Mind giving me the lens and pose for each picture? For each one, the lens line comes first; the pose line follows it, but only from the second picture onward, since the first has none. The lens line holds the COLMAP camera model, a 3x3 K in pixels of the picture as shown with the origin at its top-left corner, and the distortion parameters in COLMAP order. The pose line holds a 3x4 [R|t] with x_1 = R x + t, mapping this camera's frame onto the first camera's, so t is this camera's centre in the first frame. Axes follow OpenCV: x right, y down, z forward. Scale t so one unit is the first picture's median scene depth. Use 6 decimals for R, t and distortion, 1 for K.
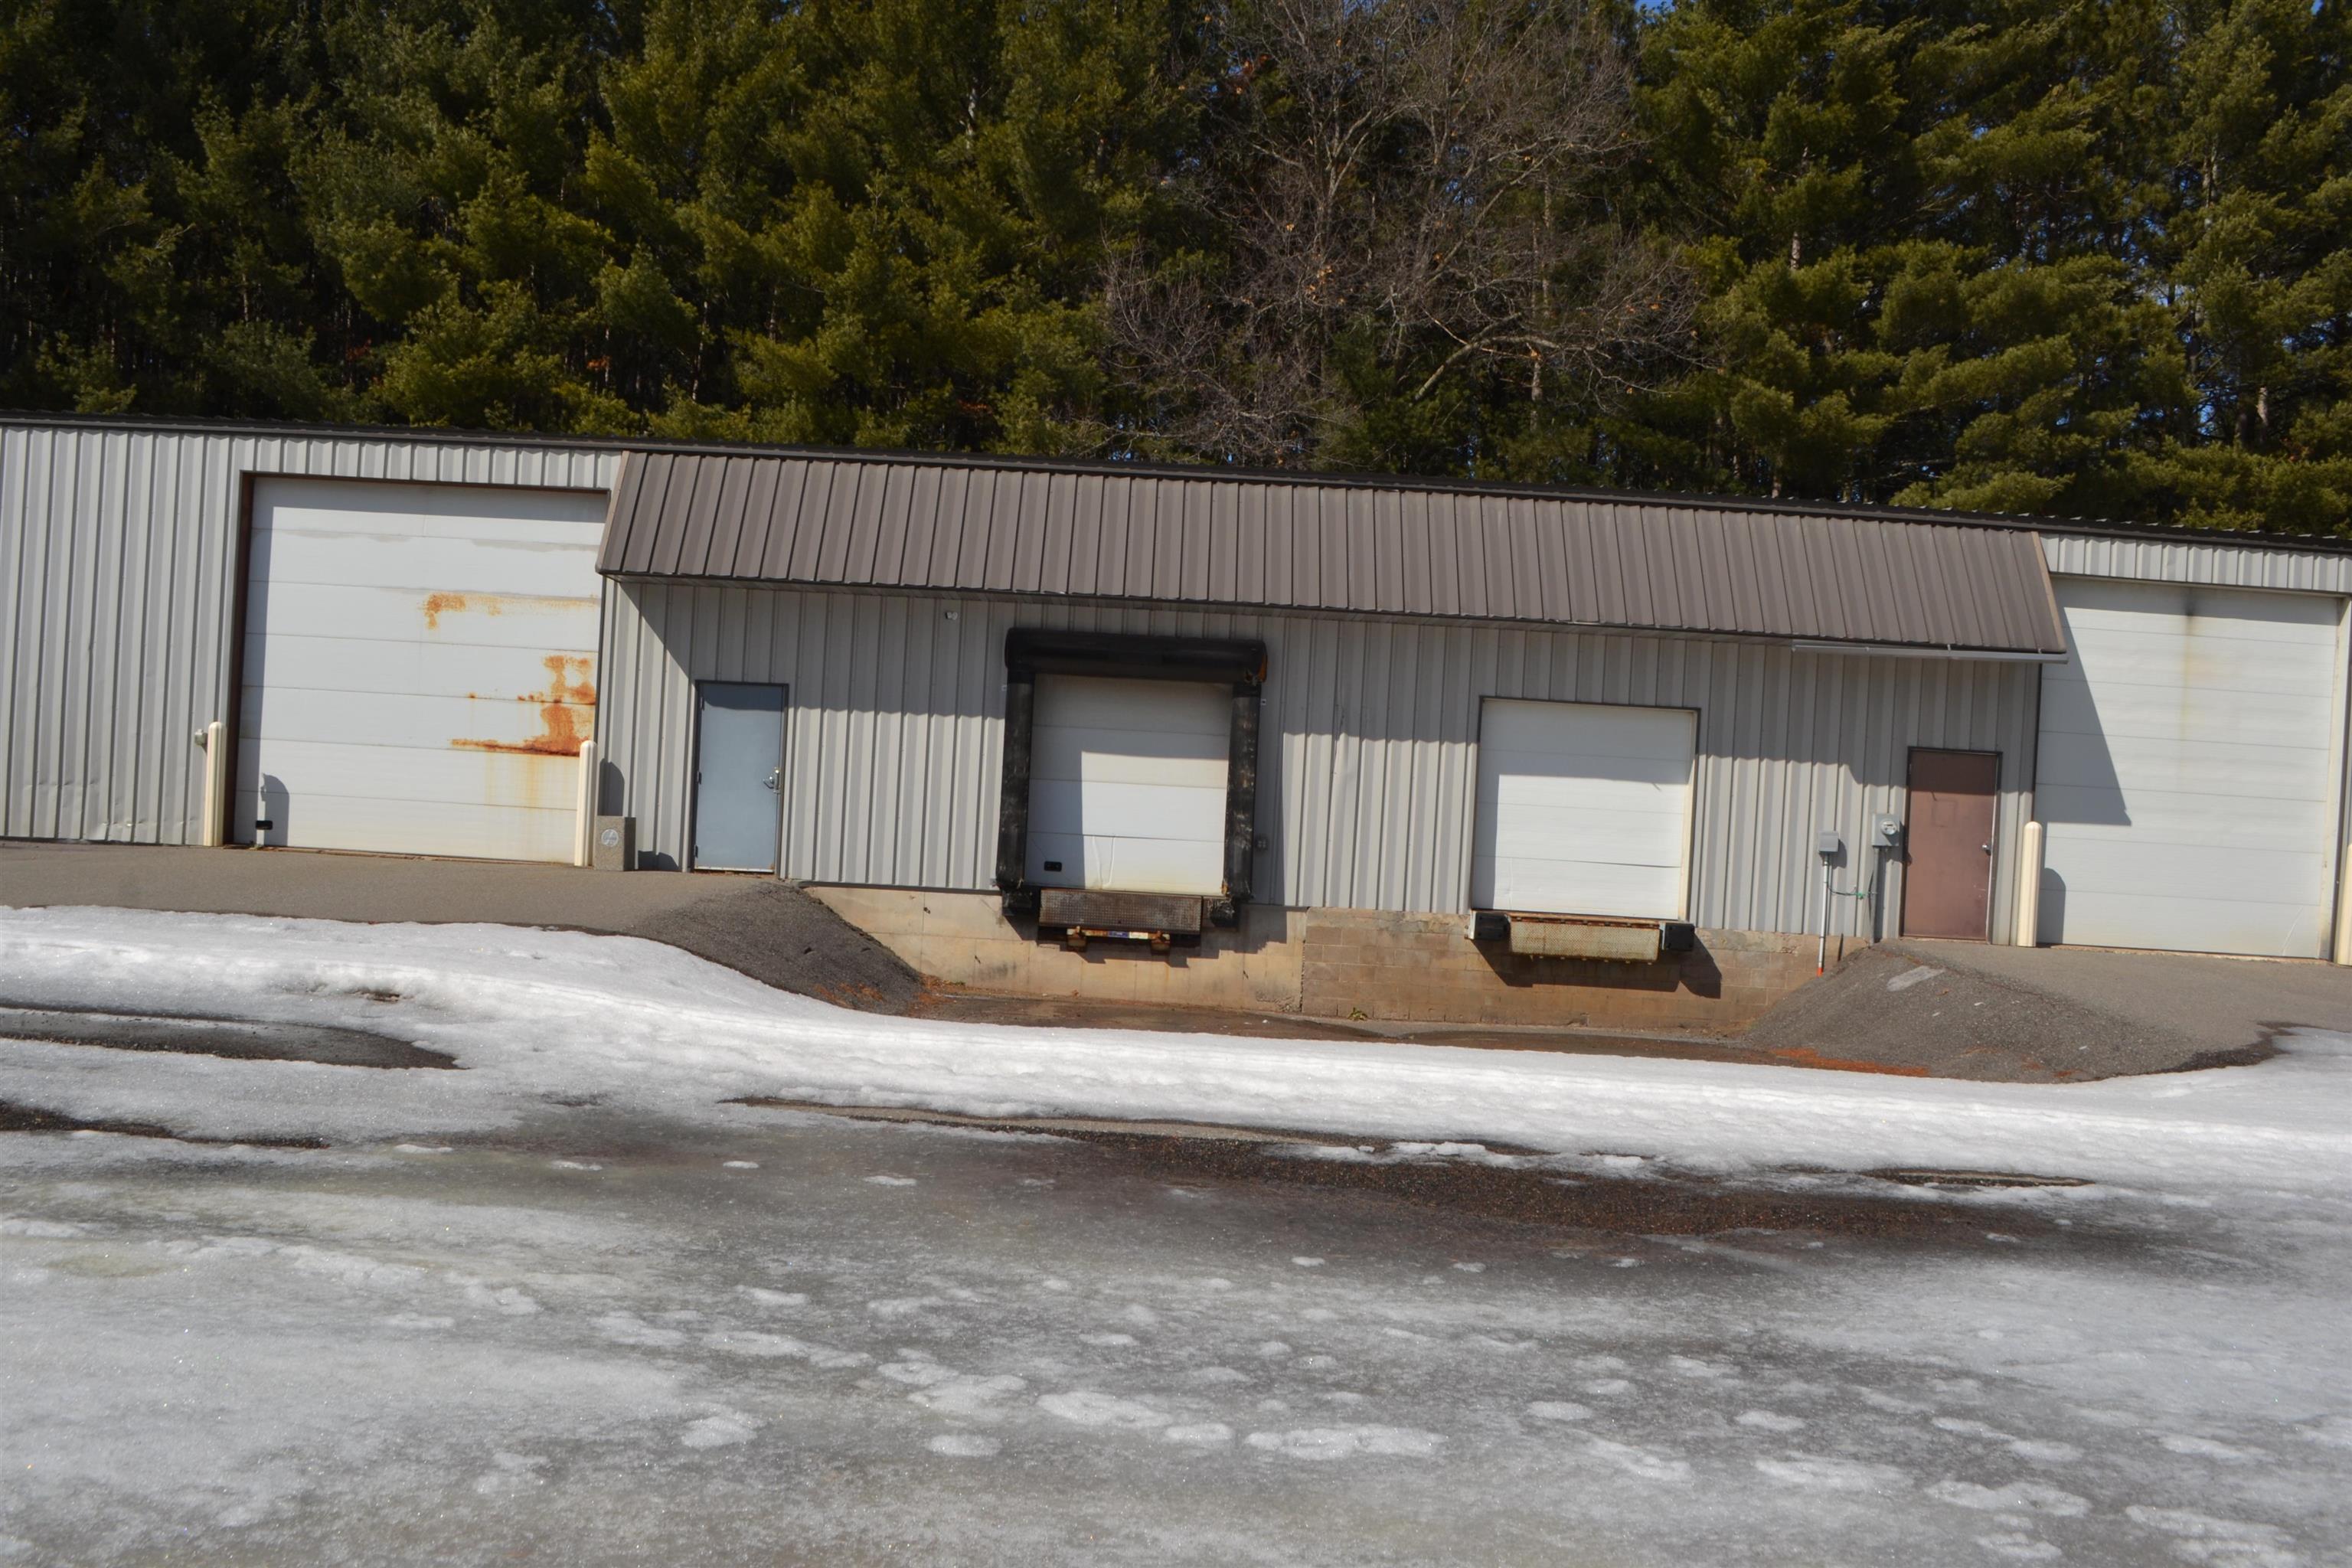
lens RADIAL K [[2061.0, 0, 1174.9], [0, 2061.0, 852.1], [0, 0, 1]] dist [-0.070018, -0.006982]
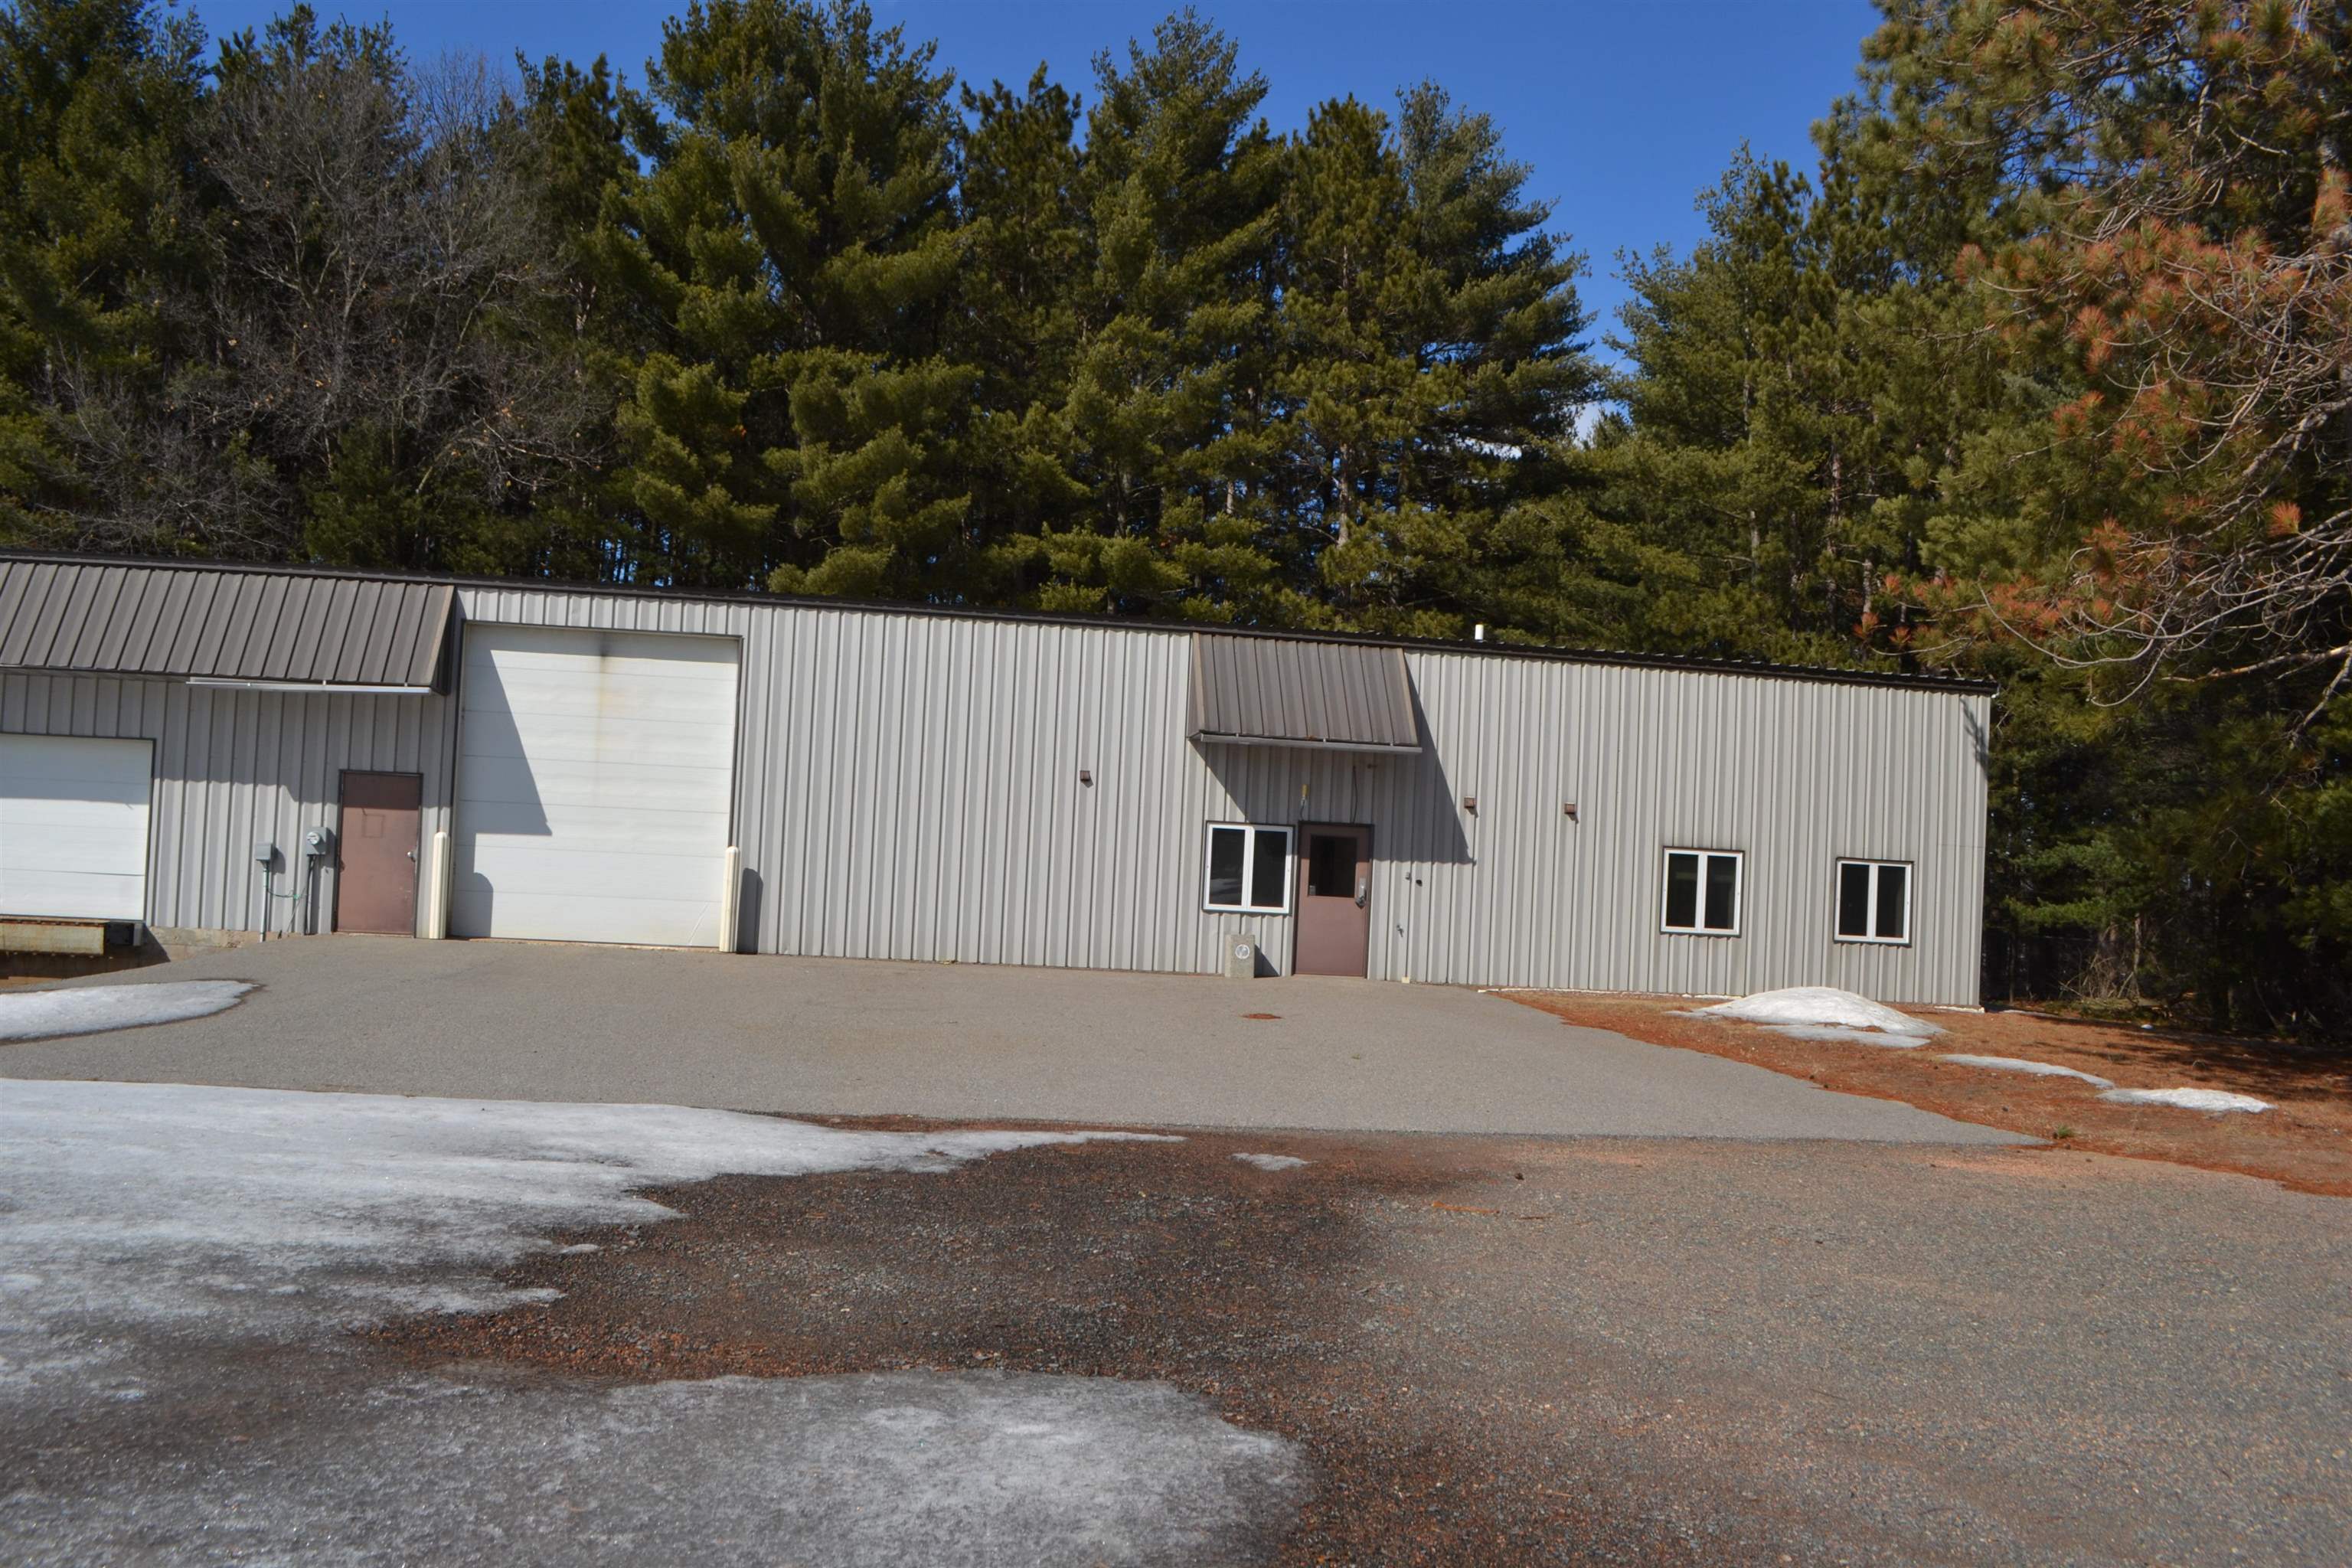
lens RADIAL K [[1893.1, 0, 1165.9], [0, 1893.1, 833.9], [0, 0, 1]] dist [-0.084537, 0.013545]
pose [[0.989370, -0.010914, 0.145009, 0.669165], [0.018357, 0.998576, -0.050090, 0.047260], [-0.144256, 0.052219, 0.988162, -0.122897]]
